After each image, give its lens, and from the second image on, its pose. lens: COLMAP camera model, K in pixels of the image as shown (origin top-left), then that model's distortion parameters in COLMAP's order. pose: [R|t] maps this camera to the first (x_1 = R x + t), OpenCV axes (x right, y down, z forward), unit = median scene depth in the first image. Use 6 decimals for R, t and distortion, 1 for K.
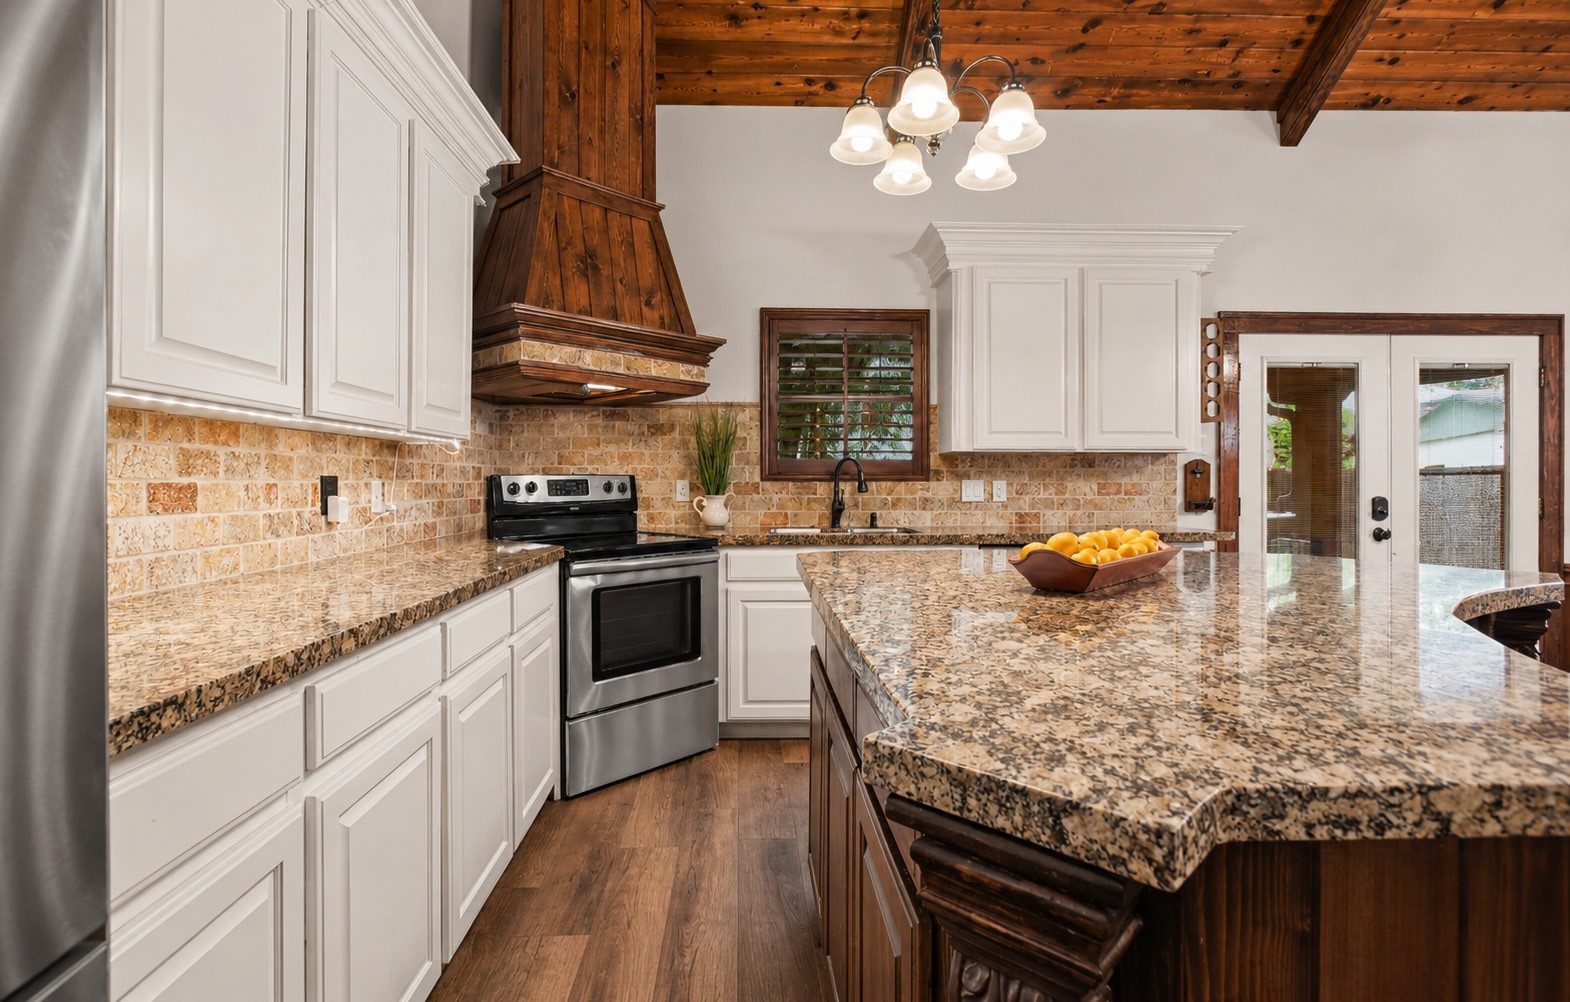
lens RADIAL K [[768.7, 0, 778.4], [0, 768.7, 485.1], [0, 0, 1]] dist [0.014522, 0.000286]
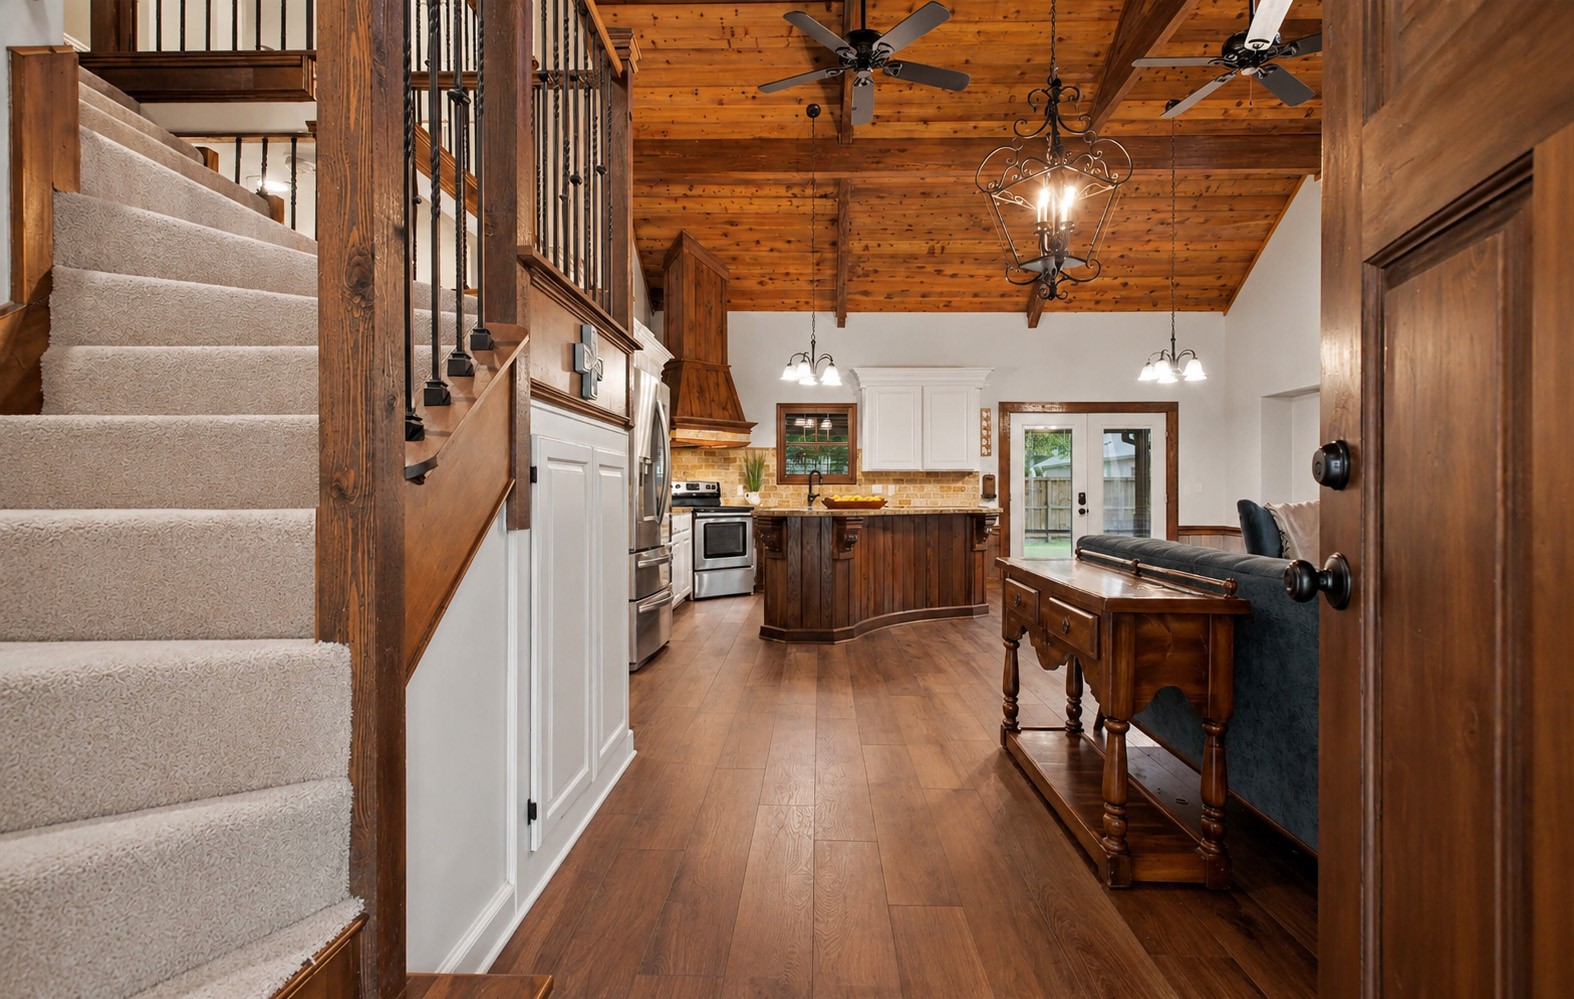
lens RADIAL K [[767.8, 0, 787.0], [0, 767.8, 499.5], [0, 0, 1]] dist [0.000339, -0.000028]
pose [[0.995914, 0.001097, -0.090304, 0.225108], [-0.001241, 0.999998, -0.001548, 0.043716], [0.090302, 0.001653, 0.995913, -1.270644]]
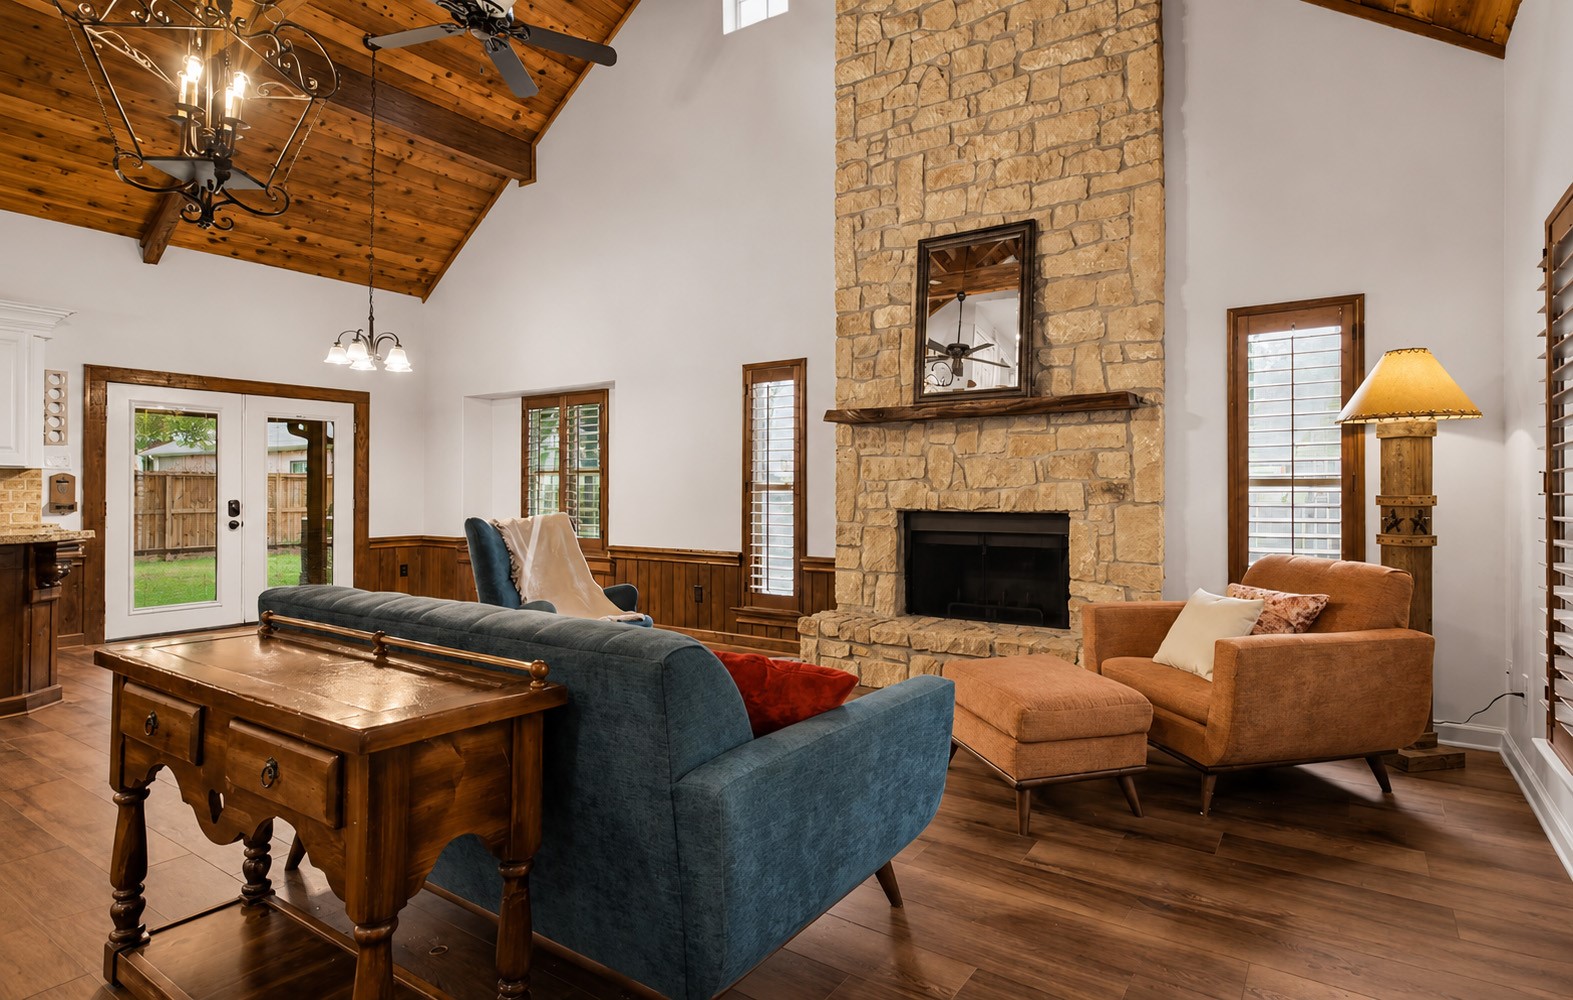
lens RADIAL K [[793.4, 0, 868.3], [0, 793.4, 478.7], [0, 0, 1]] dist [0.004201, -0.000629]
pose [[0.570274, 0.011996, 0.821367, 0.244529], [0.006039, 0.999805, -0.018795, 0.011382], [-0.821432, 0.015679, 0.570091, -1.076838]]
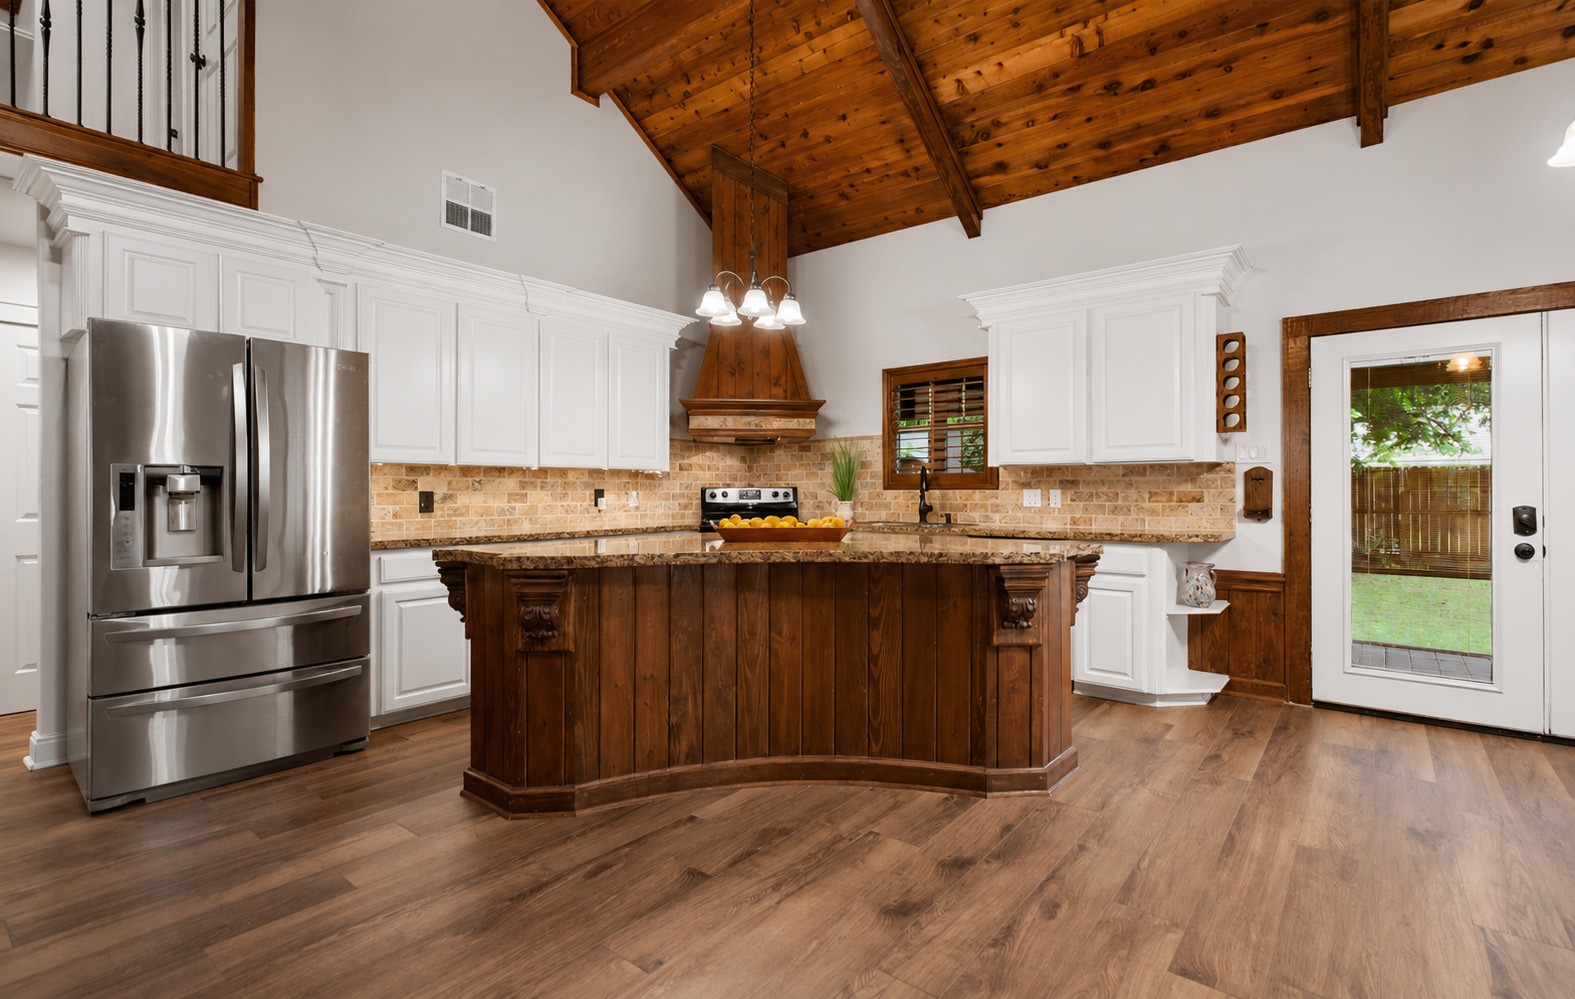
lens RADIAL K [[730.5, 0, 779.1], [0, 730.5, 485.7], [0, 0, 1]] dist [0.003849, 0.001106]
pose [[0.736947, -0.007729, -0.675907, 0.855913], [0.000658, 0.999942, -0.010716, 0.000579], [0.675951, 0.007452, 0.736909, -0.152653]]
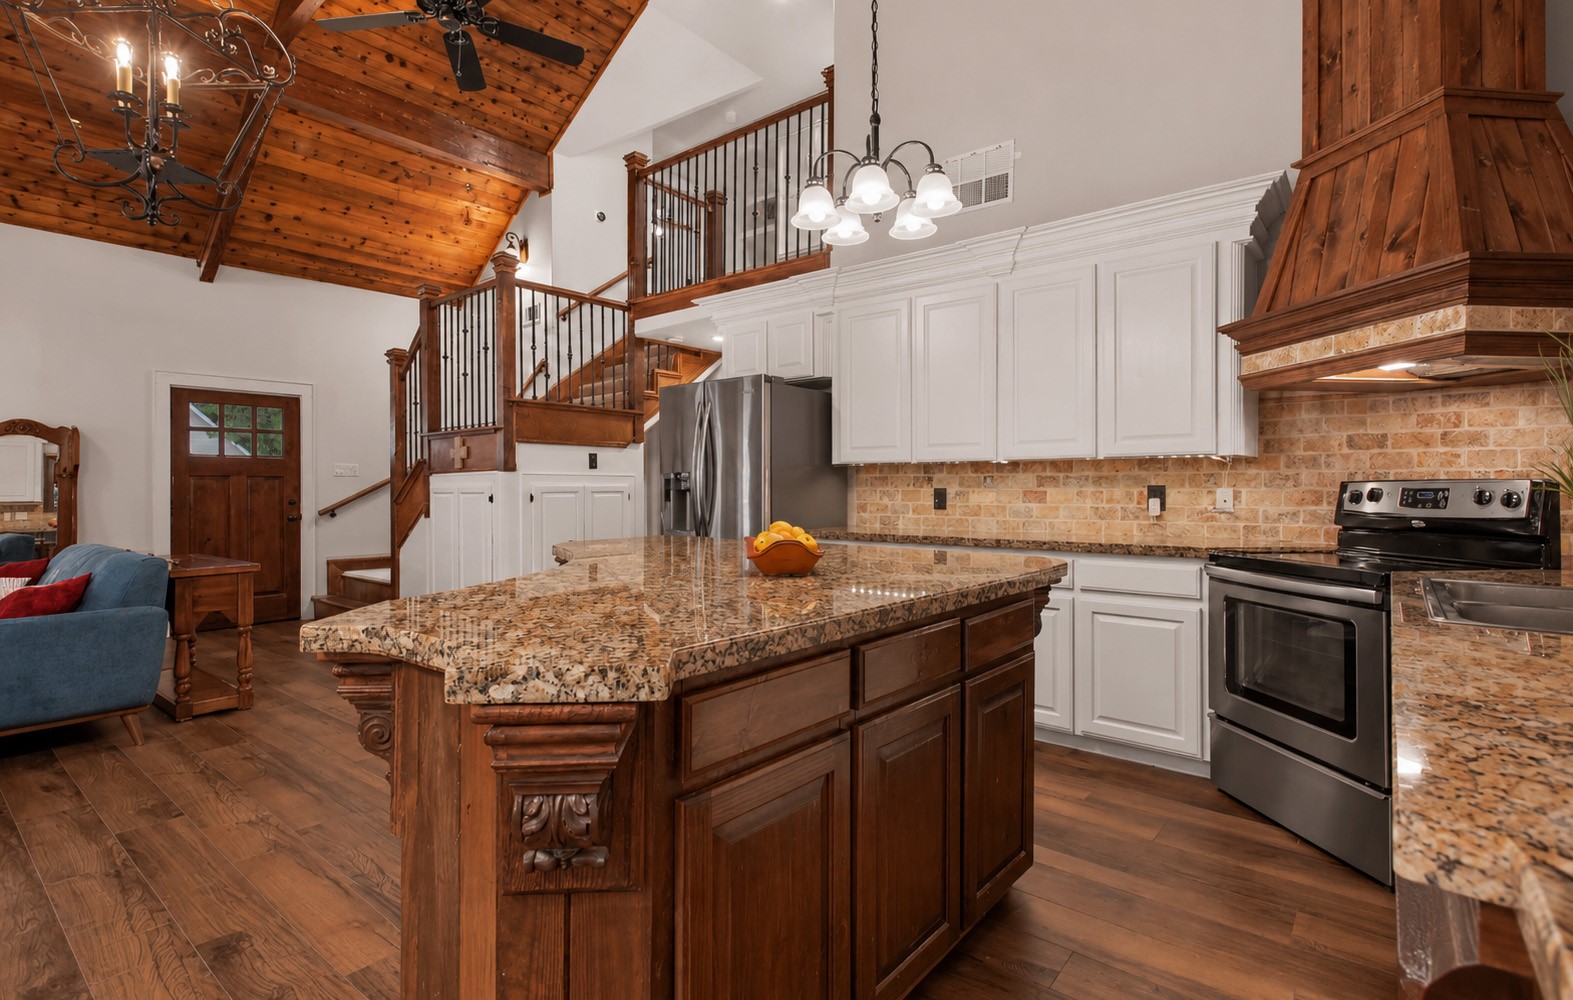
lens RADIAL K [[767.3, 0, 786.5], [0, 767.3, 500.0], [0, 0, 1]] dist [0.000339, -0.000028]
pose [[-0.679051, 0.009275, -0.734032, 0.722204], [-0.002454, 0.999886, 0.014904, -0.003264], [0.734087, 0.011921, -0.678951, 1.023593]]
